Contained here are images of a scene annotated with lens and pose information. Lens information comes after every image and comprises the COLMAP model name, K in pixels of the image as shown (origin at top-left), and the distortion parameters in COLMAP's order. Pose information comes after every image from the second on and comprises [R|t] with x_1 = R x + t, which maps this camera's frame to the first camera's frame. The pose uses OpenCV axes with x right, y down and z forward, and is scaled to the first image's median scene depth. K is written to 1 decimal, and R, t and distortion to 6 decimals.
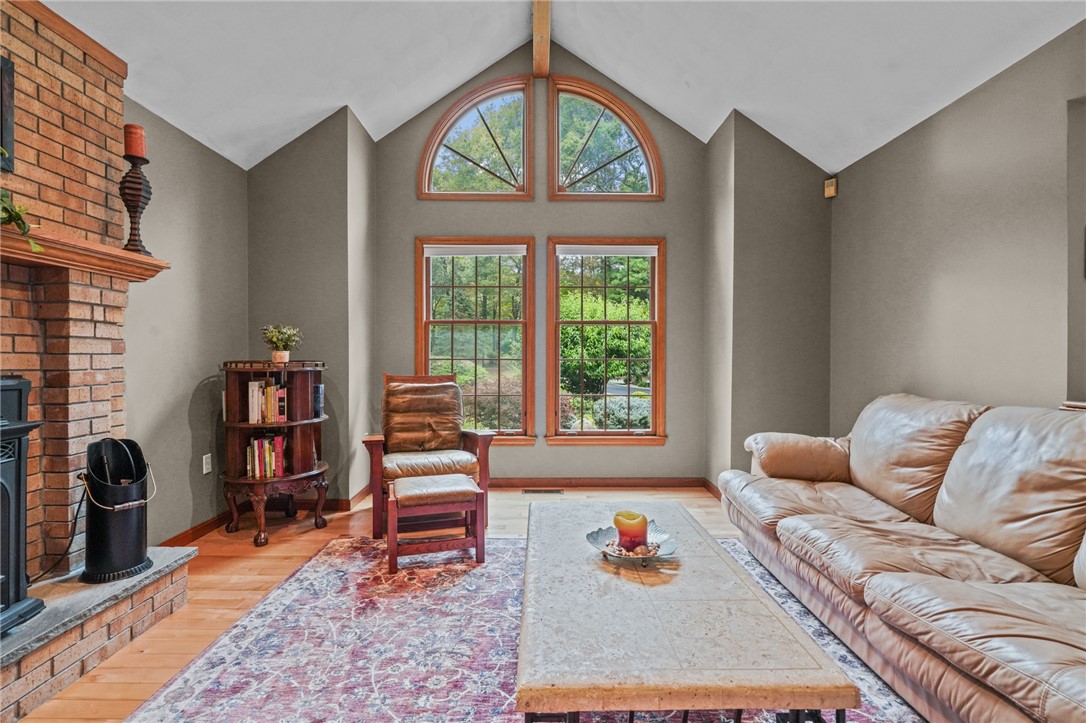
lens RADIAL K [[492.6, 0, 544.5], [0, 492.6, 361.2], [0, 0, 1]] dist [-0.003229, -0.000115]
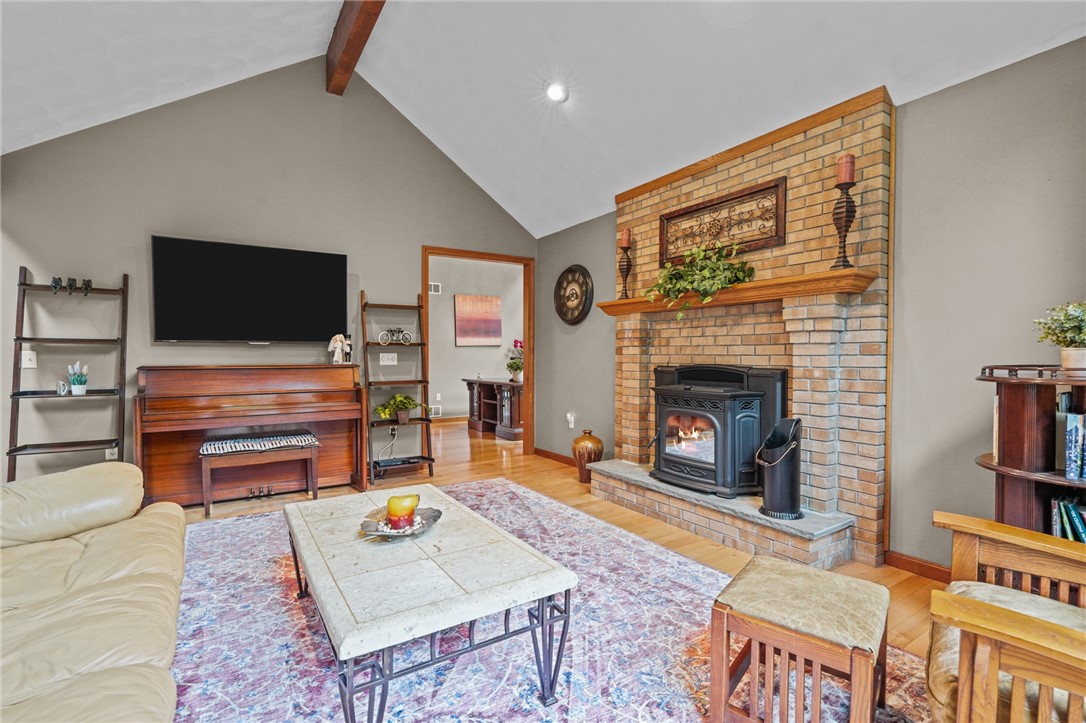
lens RADIAL K [[492.6, 0, 547.8], [0, 492.6, 365.2], [0, 0, 1]] dist [-0.003229, -0.000115]
pose [[-0.838414, 0.008683, -0.544965, 0.289075], [-0.005591, 0.999683, 0.024529, -0.011943], [0.545005, 0.023612, -0.838100, 1.214115]]
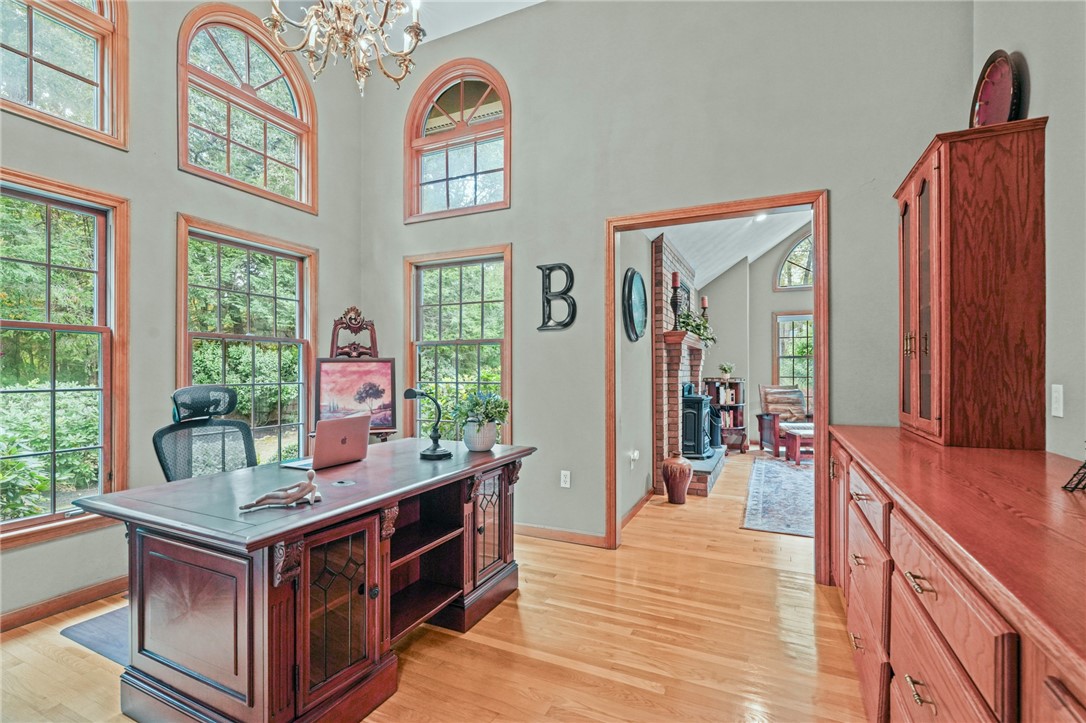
lens RADIAL K [[492.6, 0, 537.8], [0, 492.6, 371.8], [0, 0, 1]] dist [-0.003229, -0.000115]
pose [[0.899762, -0.006015, -0.436340, -0.347888], [0.001822, 0.999948, -0.010027, -0.009484], [0.436378, 0.008227, 0.899726, -1.529915]]
